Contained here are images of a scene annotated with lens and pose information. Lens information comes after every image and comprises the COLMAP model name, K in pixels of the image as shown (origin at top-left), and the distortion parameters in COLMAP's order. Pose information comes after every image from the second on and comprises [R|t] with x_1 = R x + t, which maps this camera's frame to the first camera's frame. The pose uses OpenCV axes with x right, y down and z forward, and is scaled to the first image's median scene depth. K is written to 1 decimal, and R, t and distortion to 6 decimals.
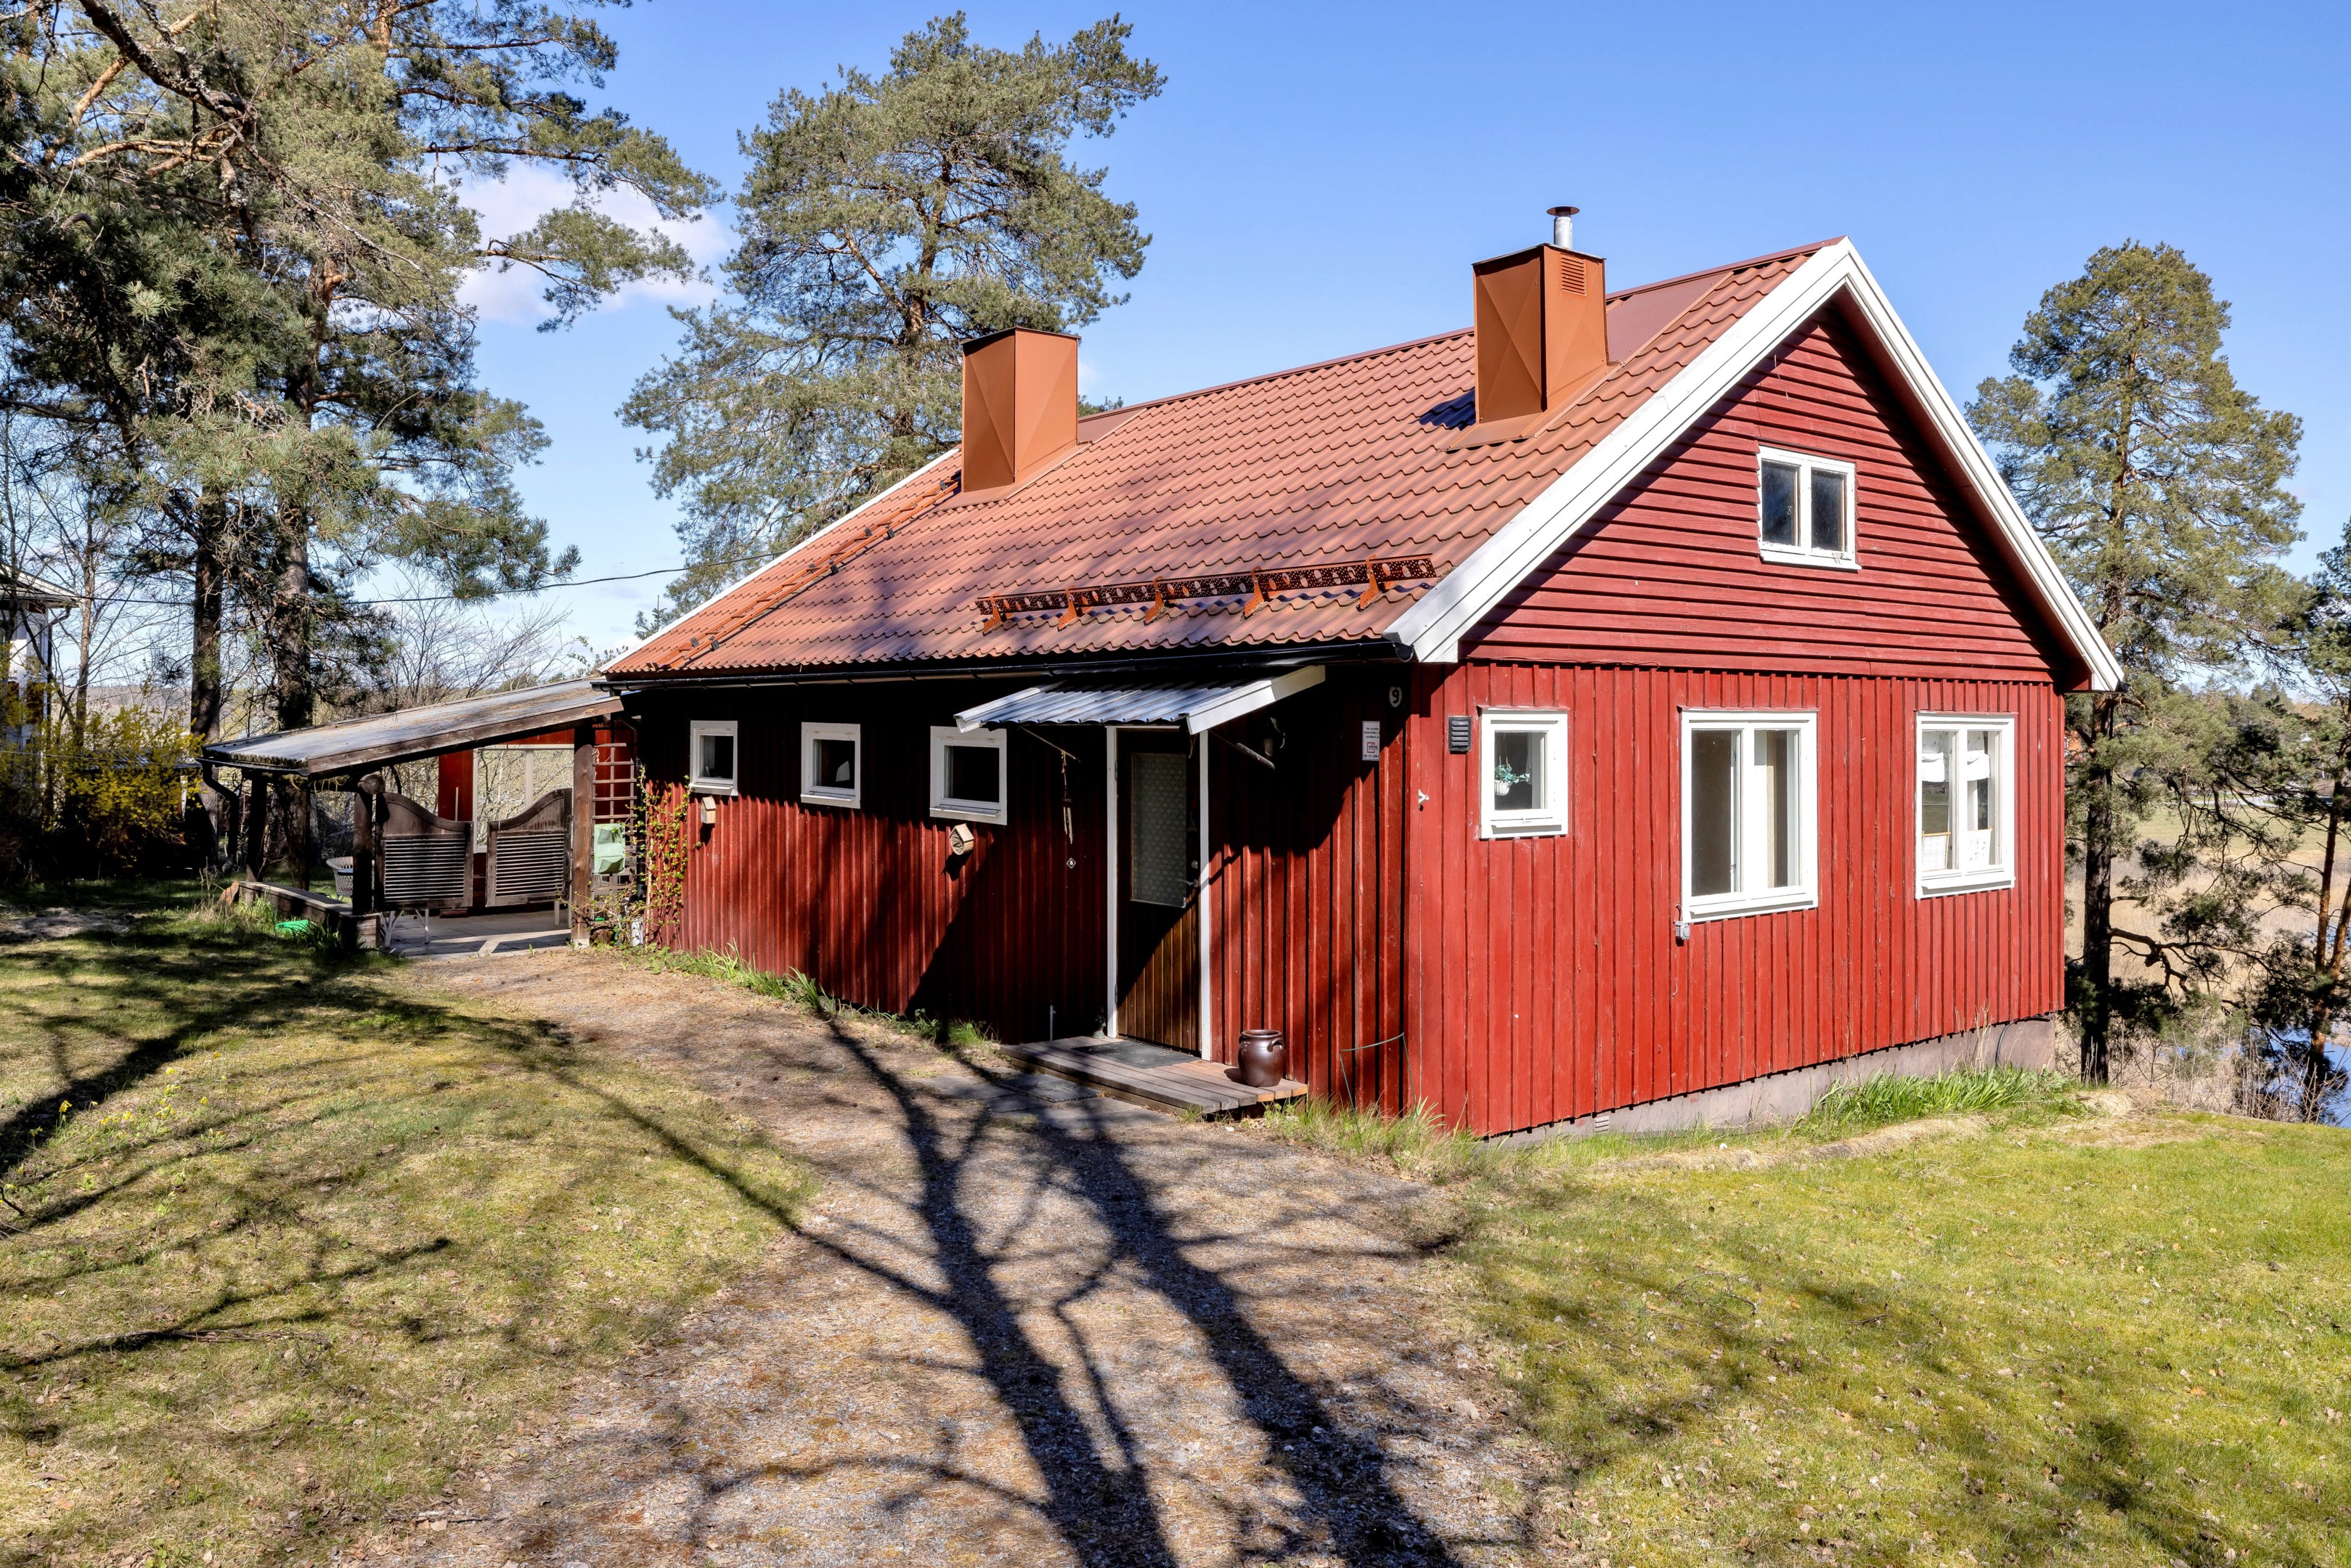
lens RADIAL K [[1724.6, 0, 1166.8], [0, 1724.6, 761.4], [0, 0, 1]] dist [-0.010931, 0.004139]
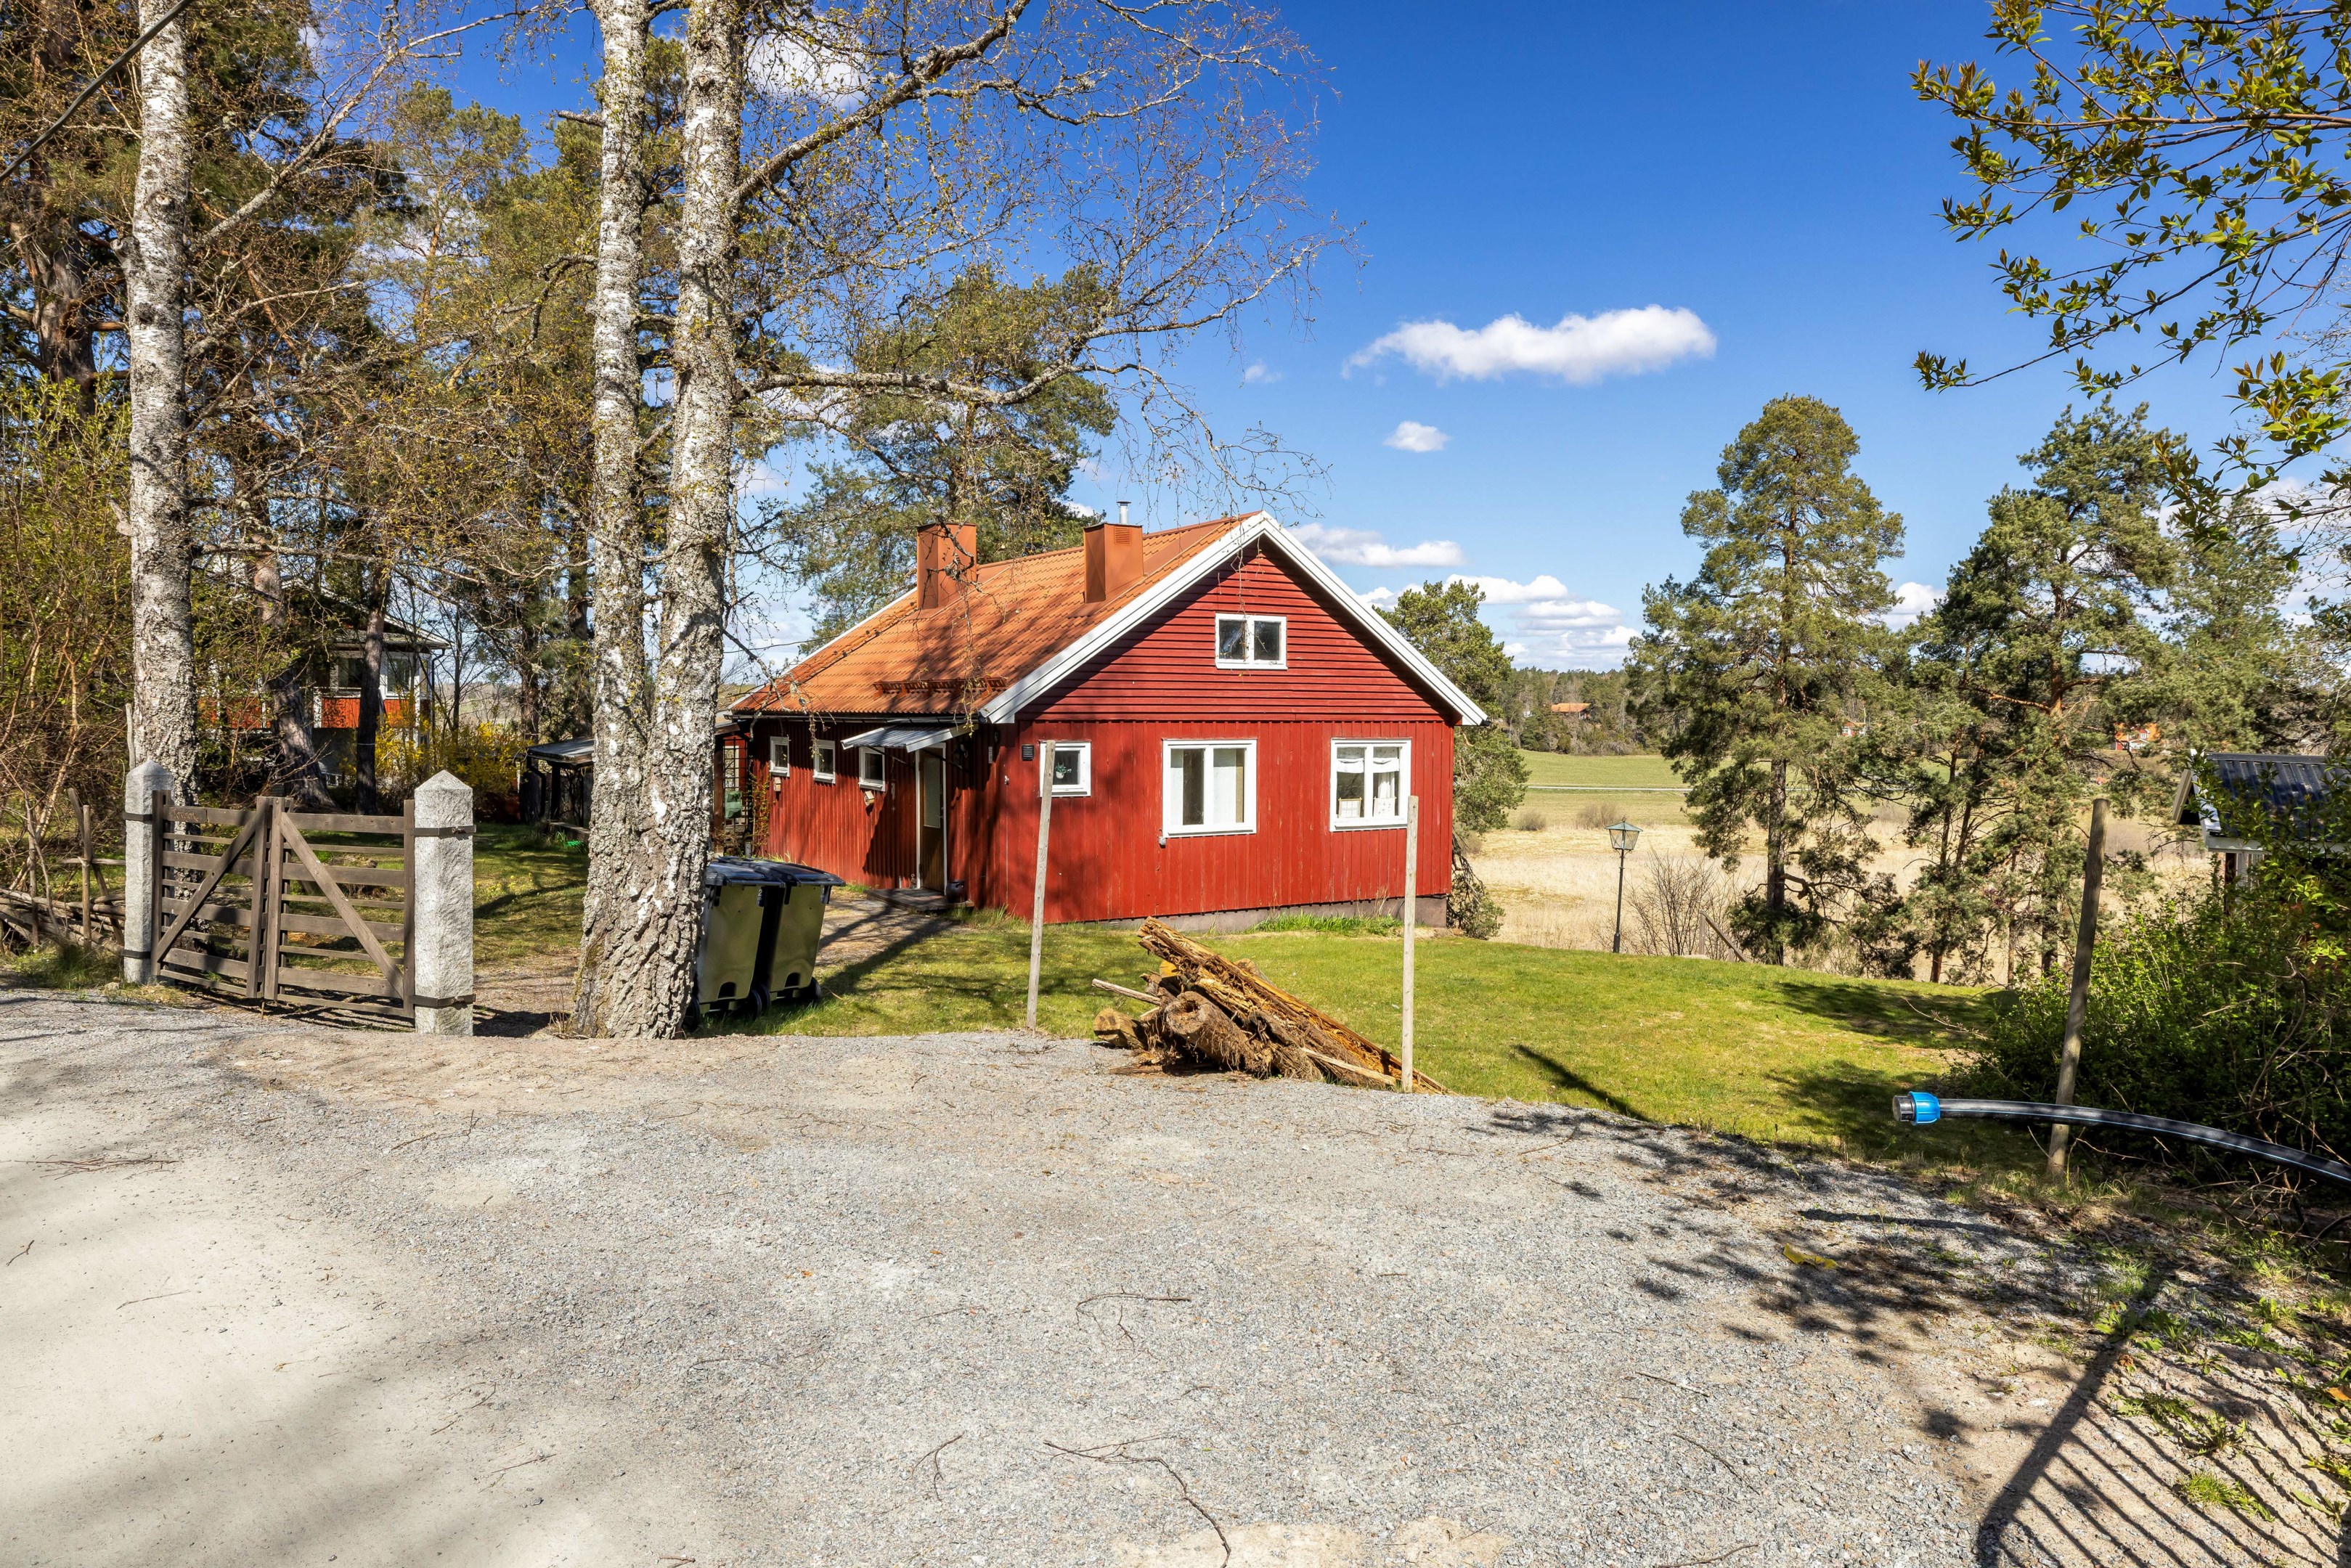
lens RADIAL K [[1634.9, 0, 1183.4], [0, 1634.9, 788.2], [0, 0, 1]] dist [-0.008989, 0.003645]
pose [[0.991269, 0.007284, -0.131651, 0.536325], [-0.003902, 0.999656, 0.025931, -0.020047], [0.131795, -0.025191, 0.990957, -0.935717]]
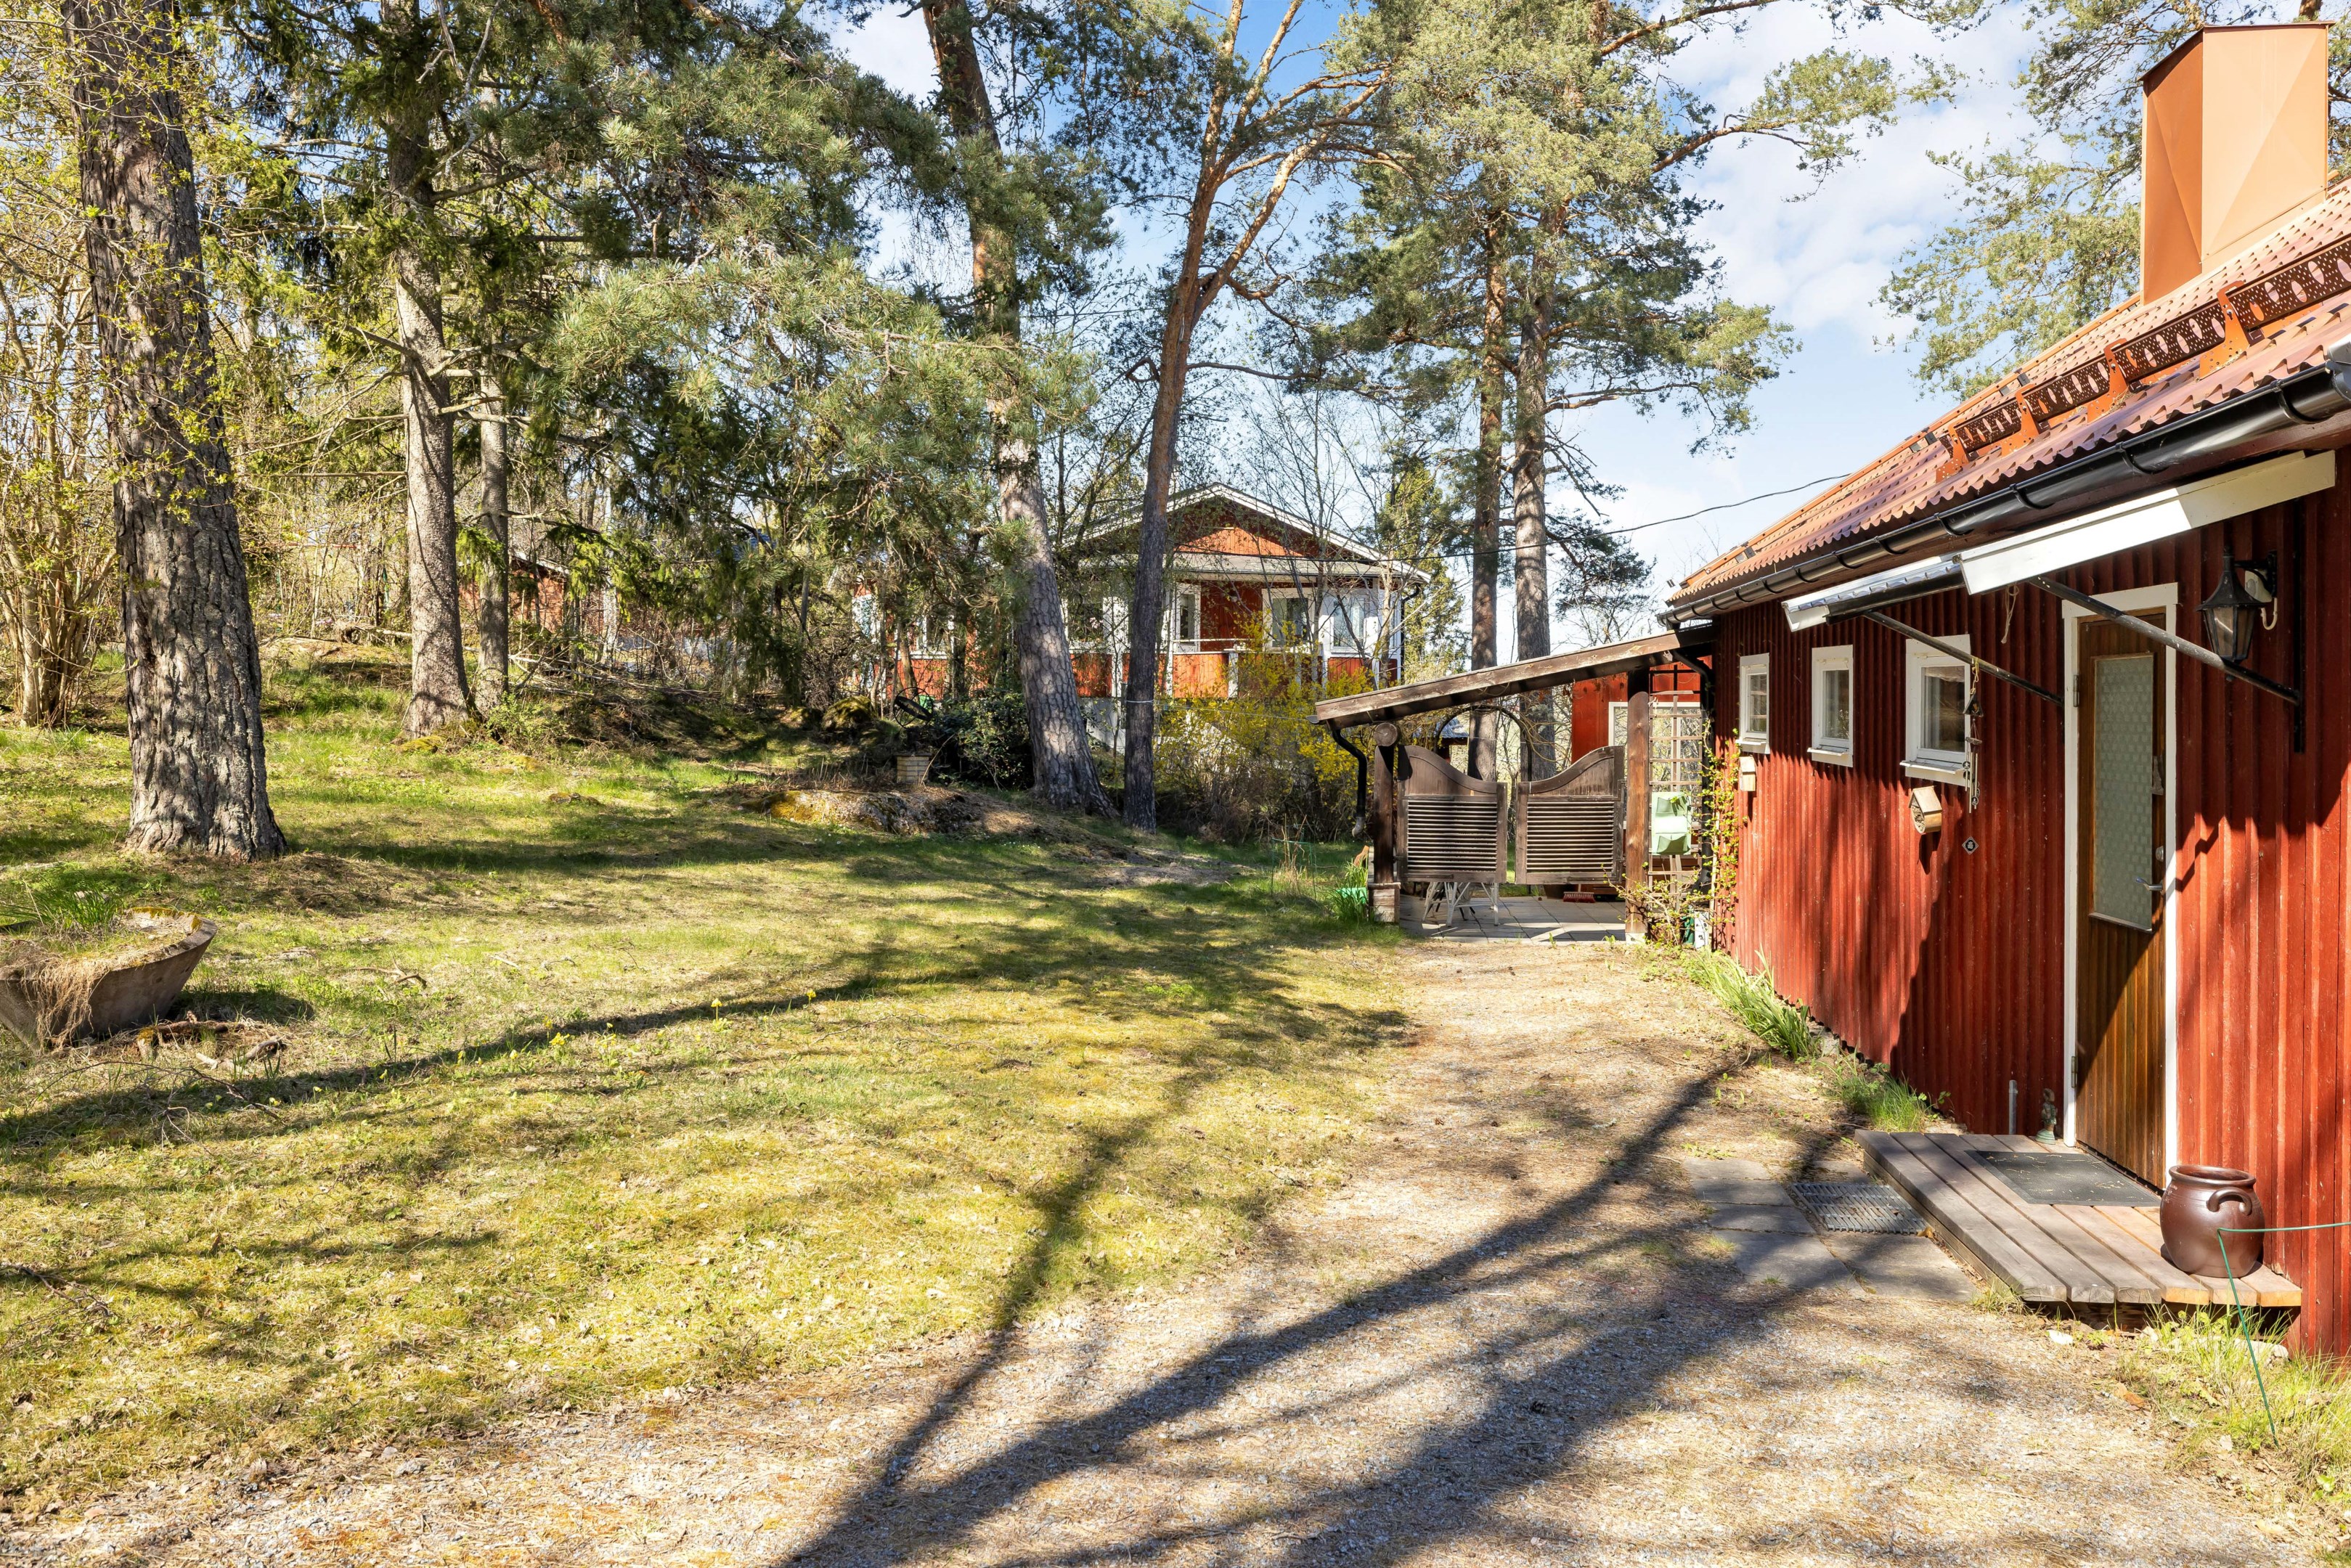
lens RADIAL K [[1929.3, 0, 1187.7], [0, 1929.3, 781.7], [0, 0, 1]] dist [-0.000380, -0.003899]
pose [[0.717203, 0.026657, -0.696354, 0.190110], [-0.018687, 0.999644, 0.019021, 0.026680], [0.696614, -0.000629, 0.717446, 0.291939]]
